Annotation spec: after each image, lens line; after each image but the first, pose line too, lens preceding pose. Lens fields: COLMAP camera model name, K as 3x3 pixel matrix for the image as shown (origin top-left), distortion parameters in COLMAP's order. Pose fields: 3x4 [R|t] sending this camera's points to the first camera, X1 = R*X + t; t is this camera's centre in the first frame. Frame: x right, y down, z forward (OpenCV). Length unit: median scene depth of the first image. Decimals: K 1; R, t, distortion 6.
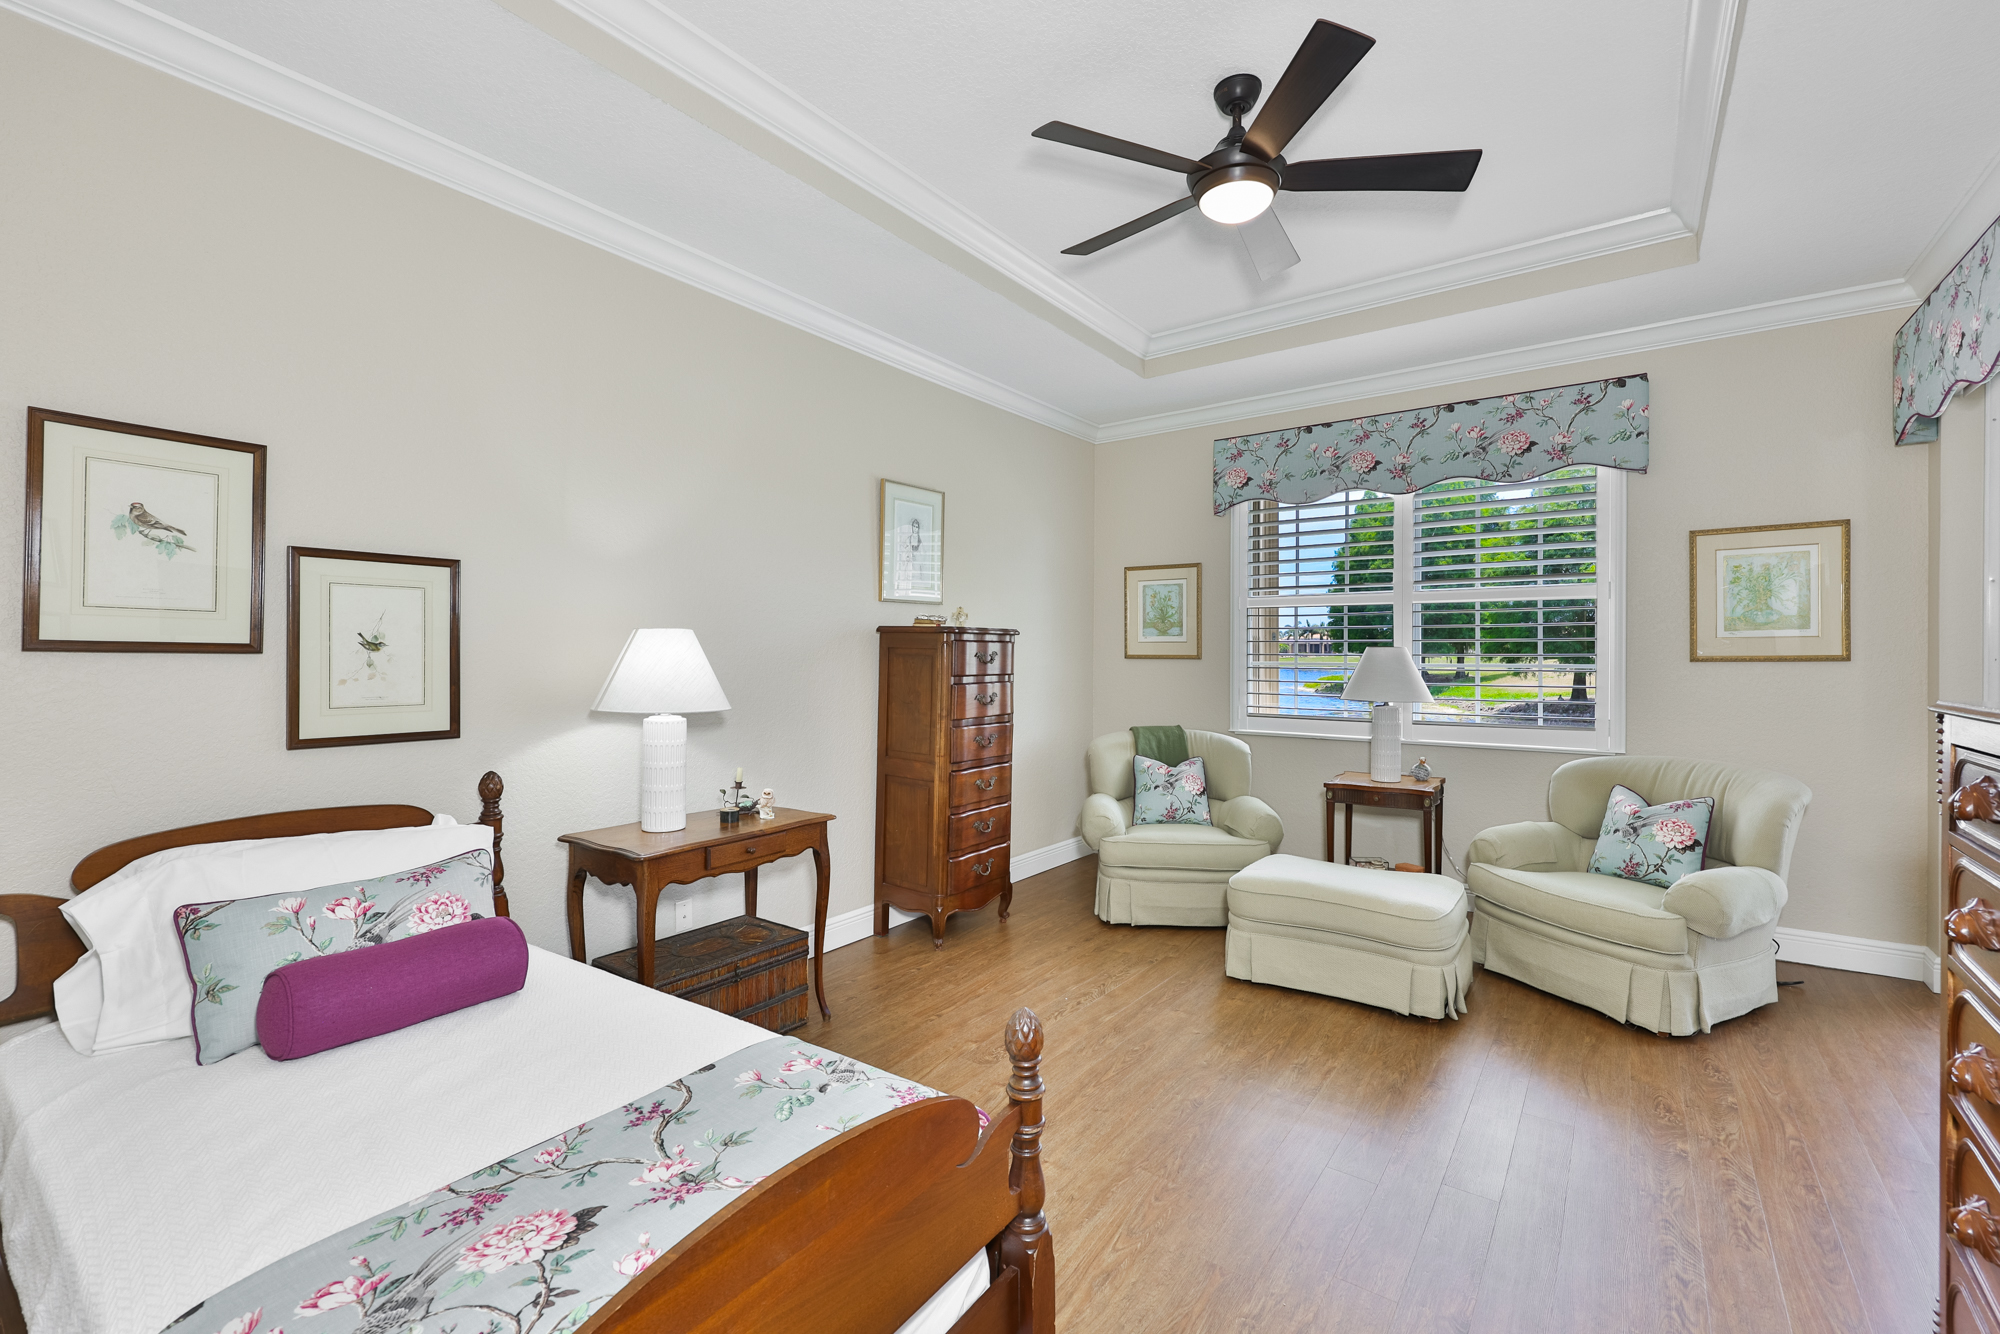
lens RADIAL K [[848.7, 0, 1012.4], [0, 848.7, 657.3], [0, 0, 1]] dist [-0.001942, 0.000176]
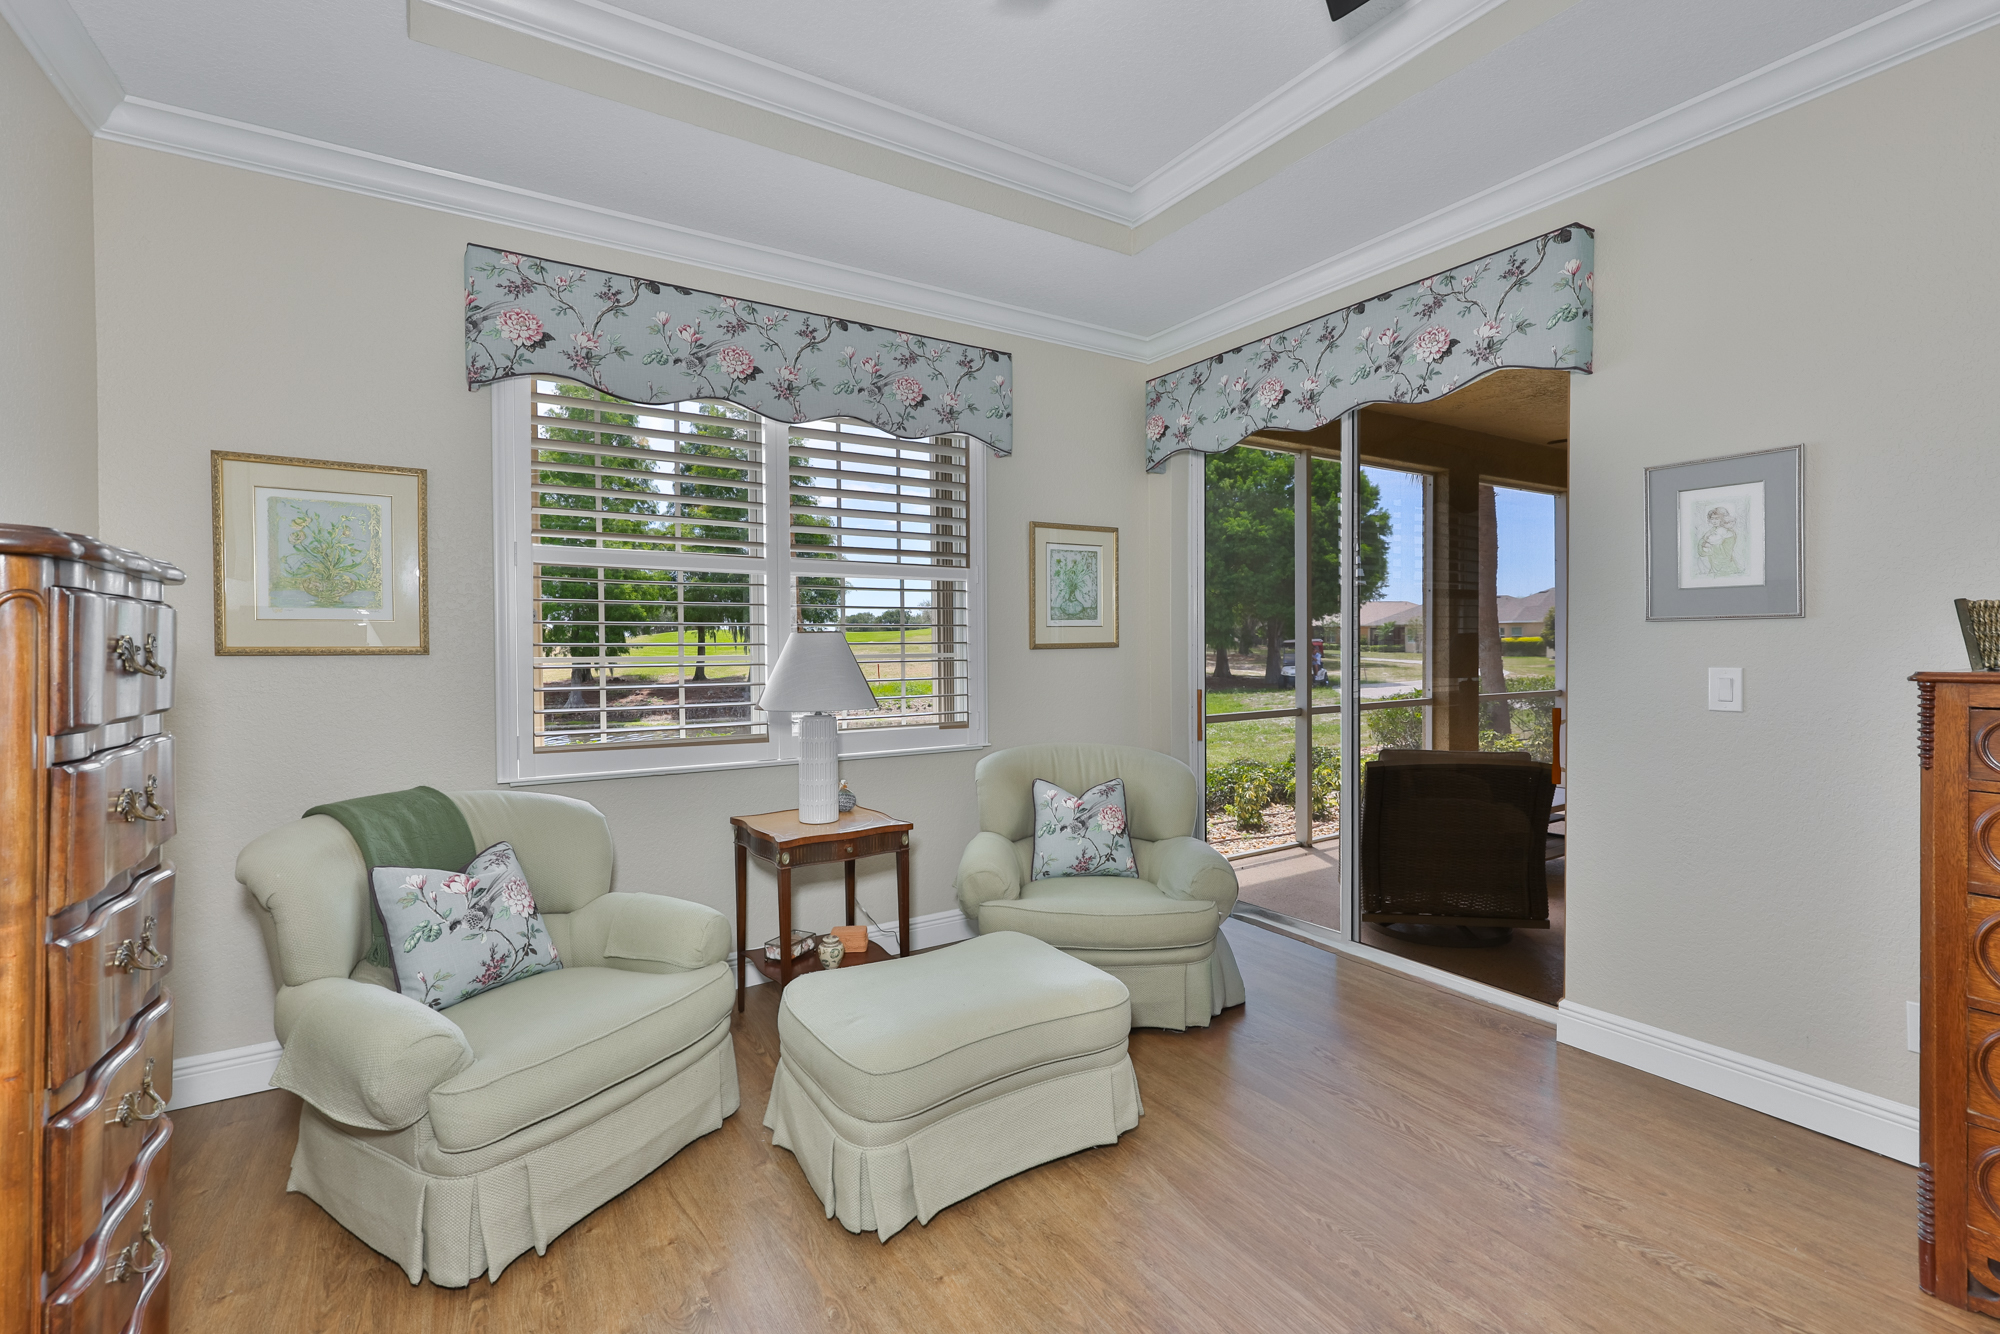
lens RADIAL K [[872.5, 0, 1001.5], [0, 872.5, 657.7], [0, 0, 1]] dist [-0.000371, 0.000192]
pose [[0.377353, -0.019107, 0.925872, -0.173658], [0.008711, 0.999816, 0.017082, -0.002100], [-0.926028, 0.001619, 0.377450, 0.566310]]
